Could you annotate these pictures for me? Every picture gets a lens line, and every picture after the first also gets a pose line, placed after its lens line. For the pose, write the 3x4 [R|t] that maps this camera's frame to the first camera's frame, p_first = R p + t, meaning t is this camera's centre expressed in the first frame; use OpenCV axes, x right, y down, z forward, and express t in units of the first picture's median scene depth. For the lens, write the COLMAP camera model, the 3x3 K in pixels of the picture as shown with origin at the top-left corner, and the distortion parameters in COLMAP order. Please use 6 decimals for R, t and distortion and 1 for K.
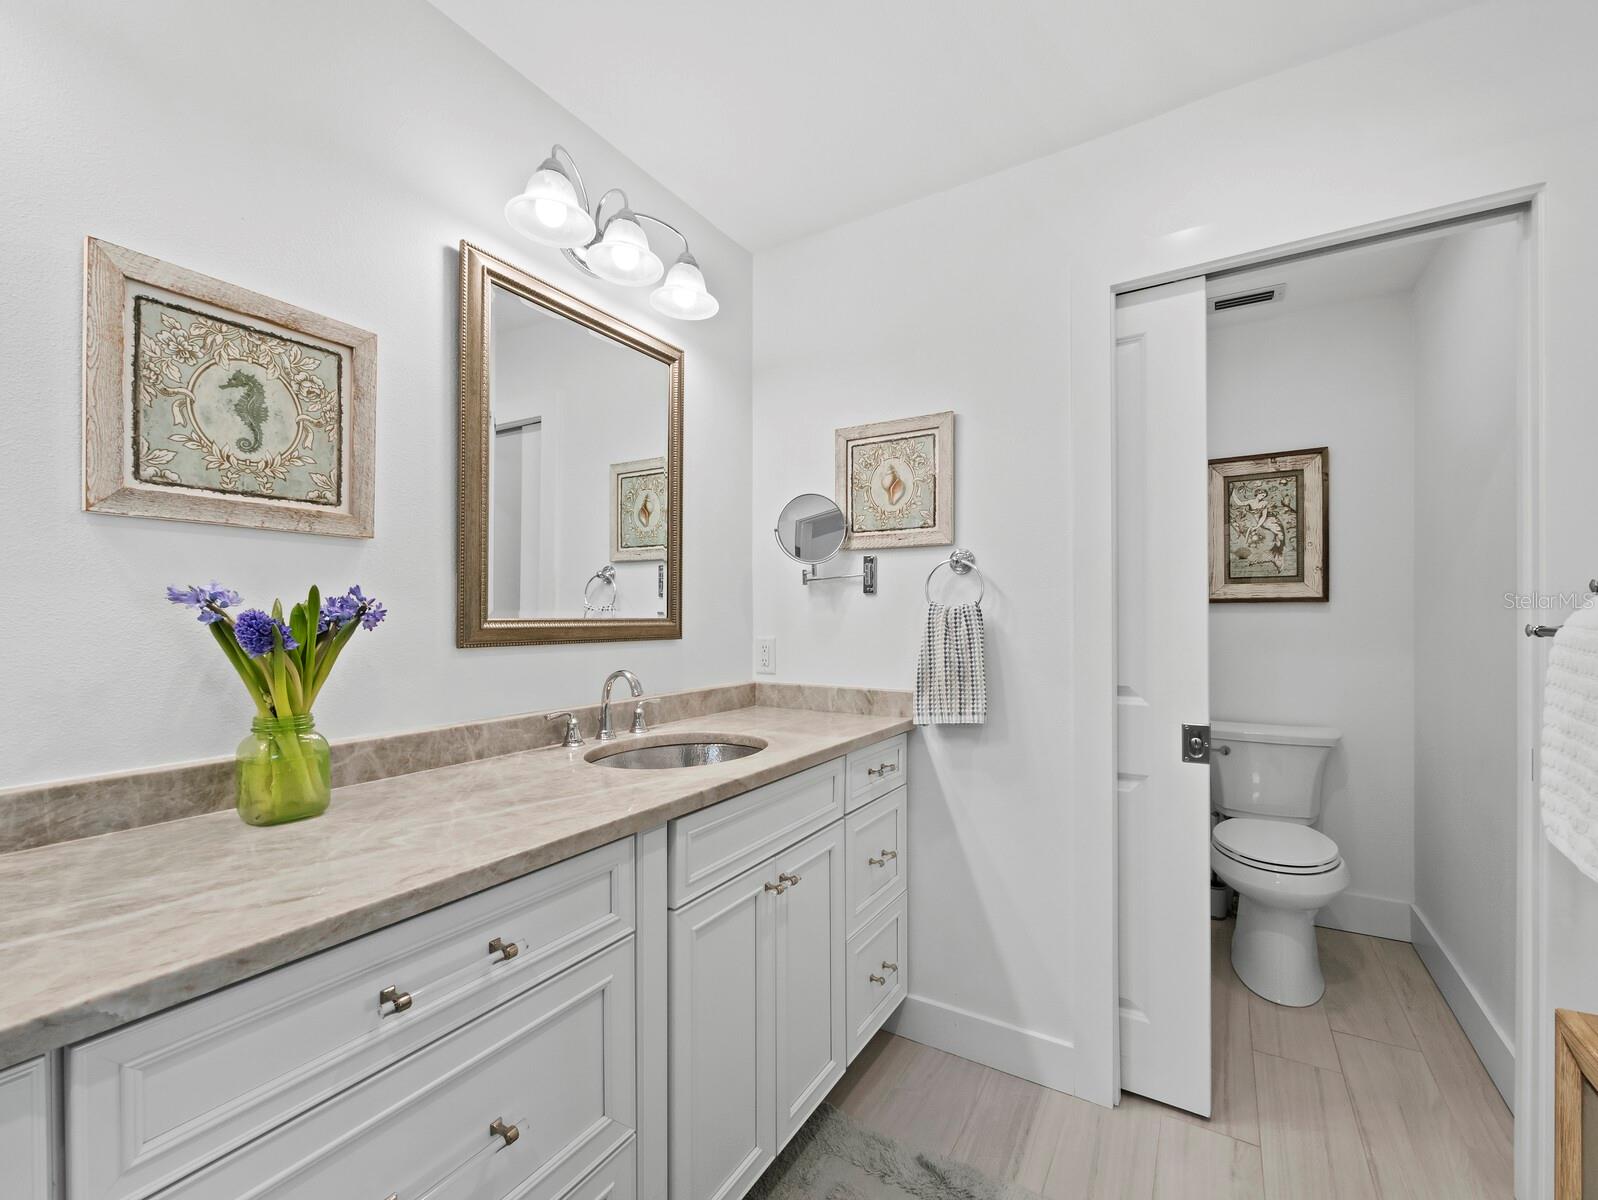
lens RADIAL K [[681.5, 0, 793.8], [0, 681.5, 612.0], [0, 0, 1]] dist [-0.000500, 0.000429]
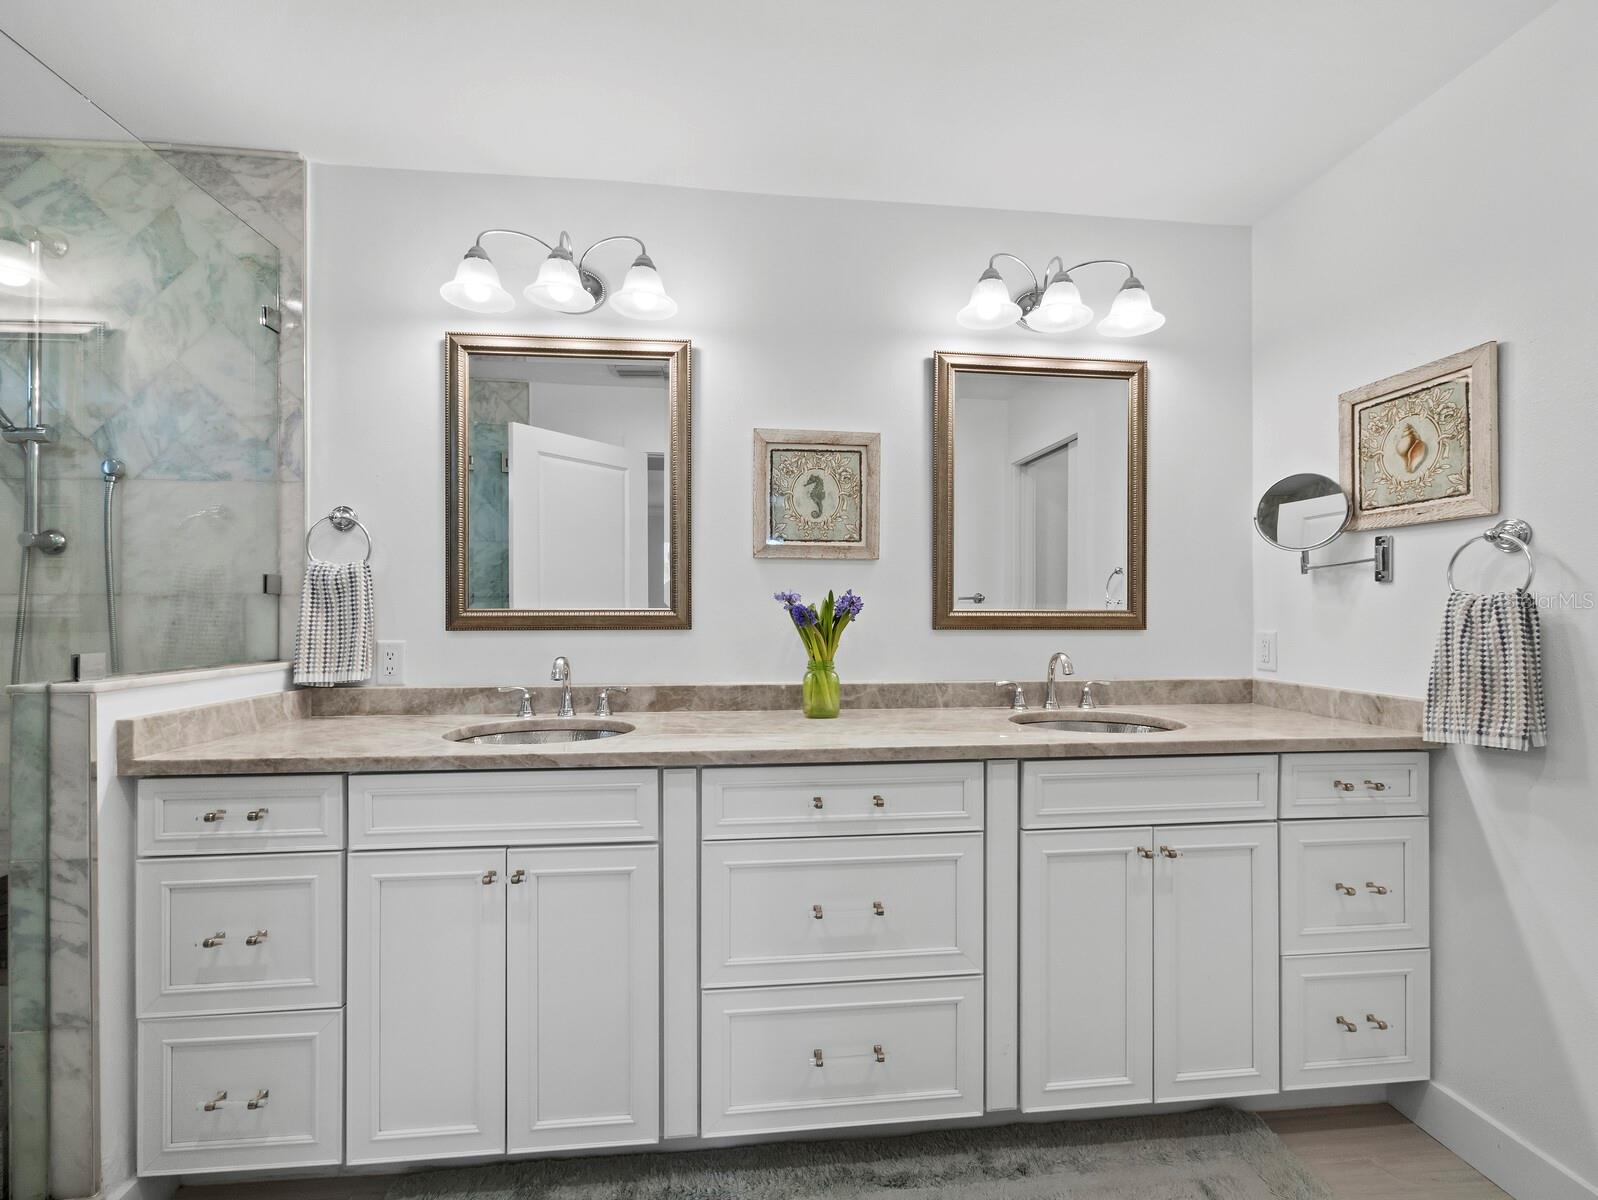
lens RADIAL K [[685.5, 0, 796.0], [0, 685.5, 605.0], [0, 0, 1]] dist [0.000030, 0.000433]
pose [[0.603267, -0.004786, -0.797525, 0.578524], [0.001782, 0.999988, -0.004653, 0.007387], [0.797538, 0.001386, 0.603268, -0.142450]]
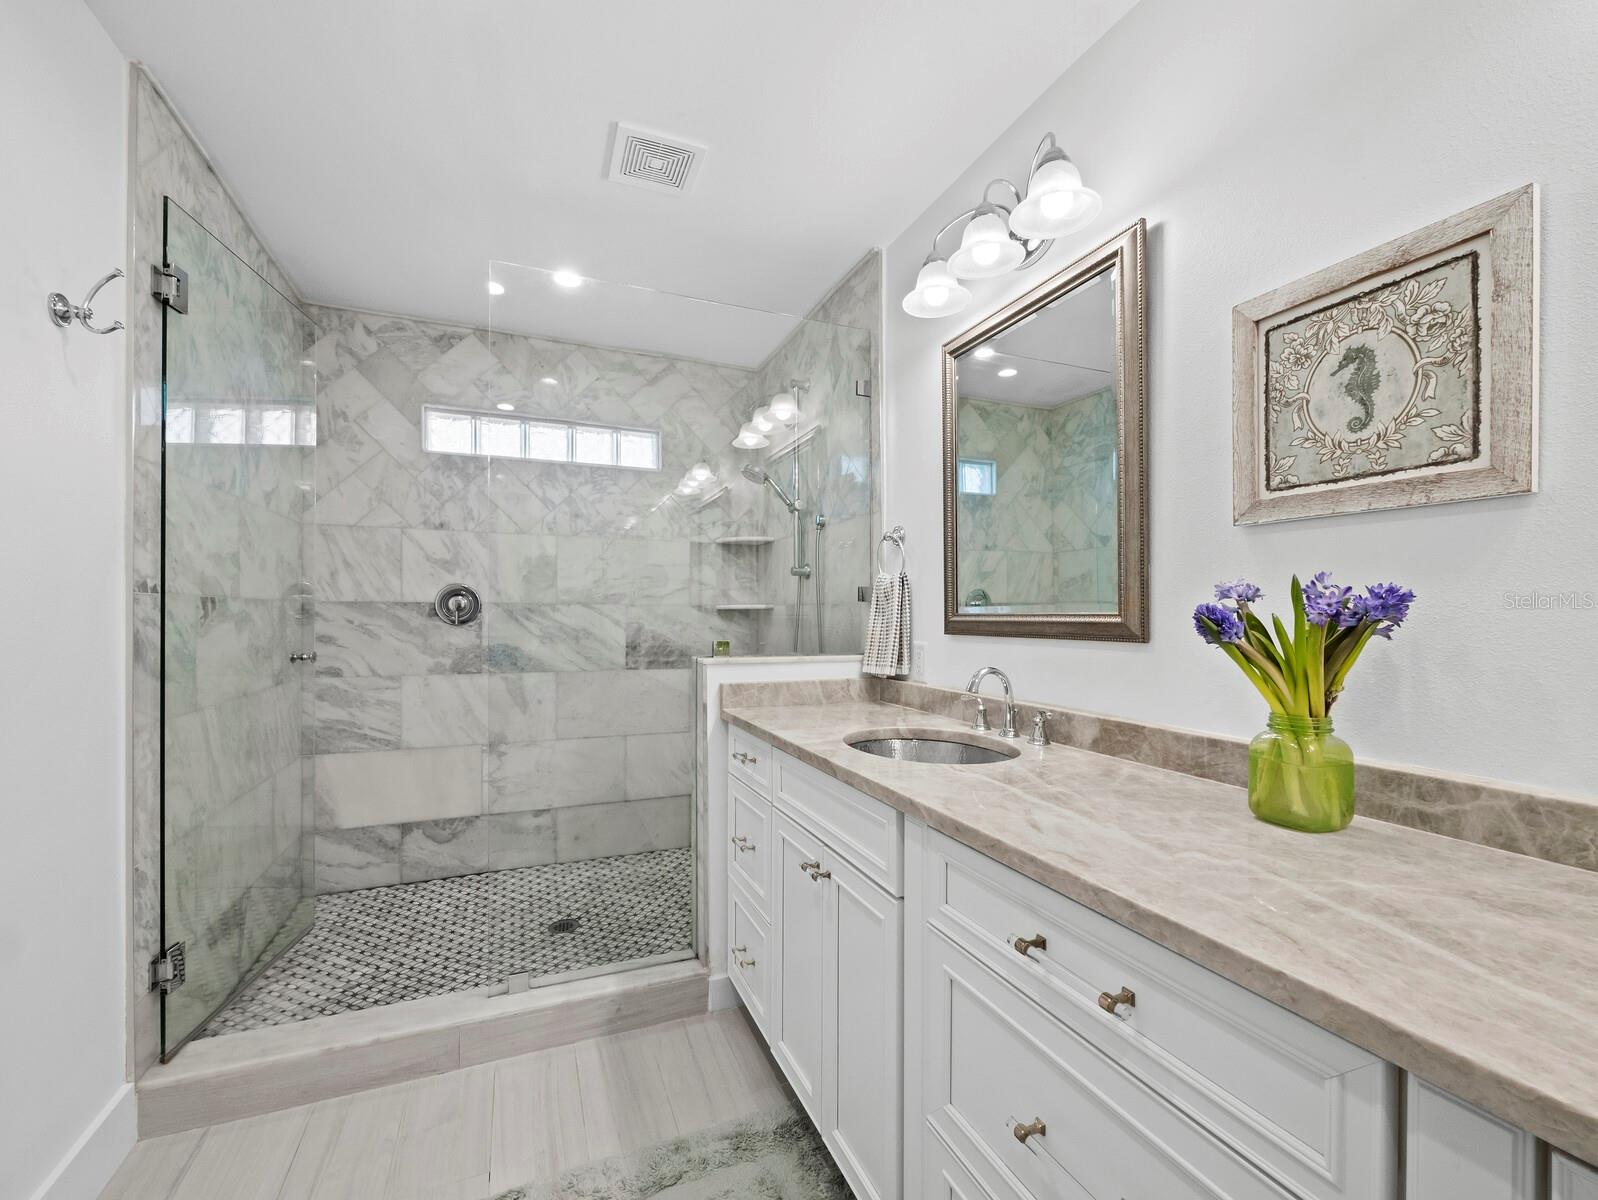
lens RADIAL K [[685.5, 0, 796.0], [0, 685.5, 605.0], [0, 0, 1]] dist [0.000030, 0.000433]
pose [[-0.583097, -0.007089, -0.812371, 0.356571], [0.005050, 0.999911, -0.012350, 0.007335], [0.812387, -0.011303, -0.583010, 0.832715]]
